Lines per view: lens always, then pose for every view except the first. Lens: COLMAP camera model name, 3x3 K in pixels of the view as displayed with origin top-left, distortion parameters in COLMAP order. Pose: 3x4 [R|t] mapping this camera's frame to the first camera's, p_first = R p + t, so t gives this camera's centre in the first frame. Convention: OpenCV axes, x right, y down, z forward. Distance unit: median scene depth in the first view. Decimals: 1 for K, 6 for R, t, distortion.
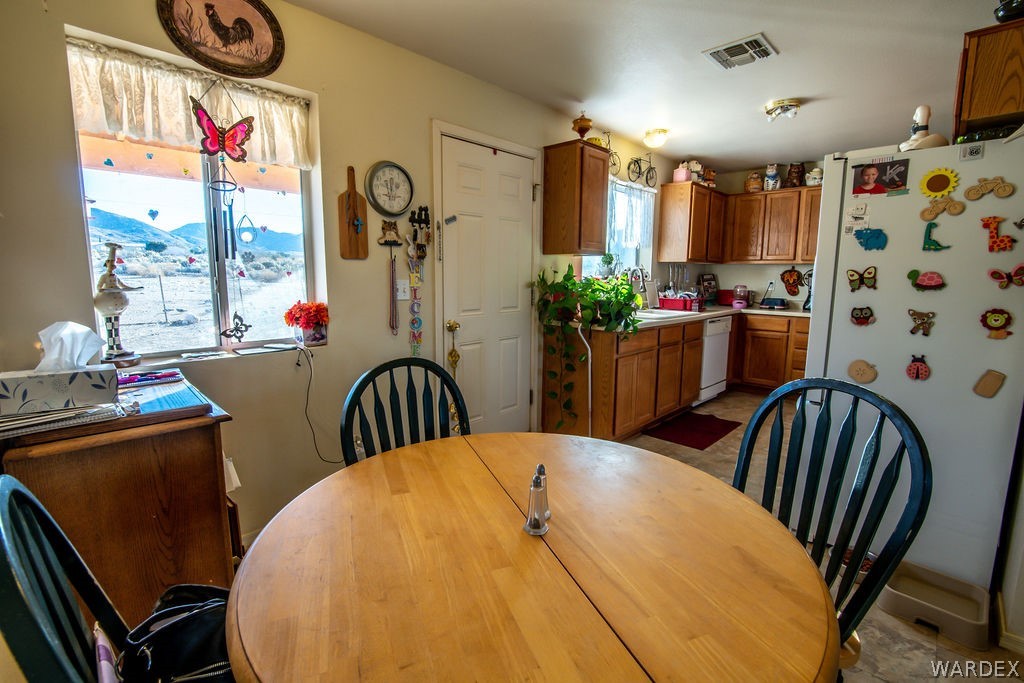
lens RADIAL K [[455.5, 0, 515.9], [0, 455.5, 340.6], [0, 0, 1]] dist [-0.032392, 0.004201]
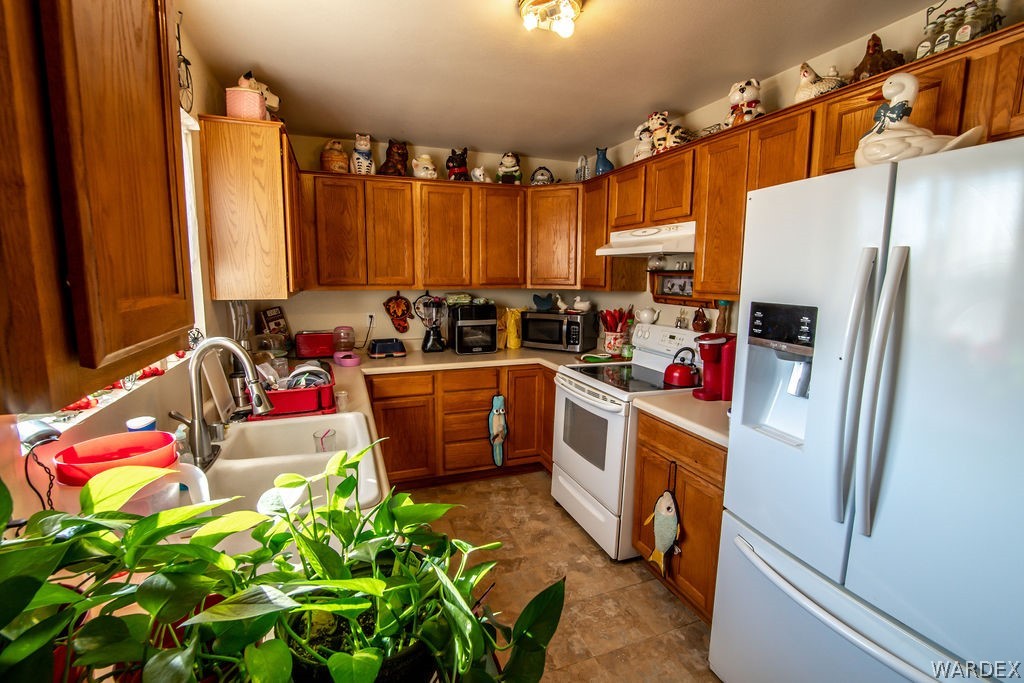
lens RADIAL K [[455.5, 0, 507.2], [0, 455.5, 339.2], [0, 0, 1]] dist [-0.032392, 0.004201]
pose [[0.437125, -0.132688, 0.889559, 0.053722], [0.125787, 0.988356, 0.085613, -0.134157], [-0.890561, 0.074471, 0.448726, 0.550880]]
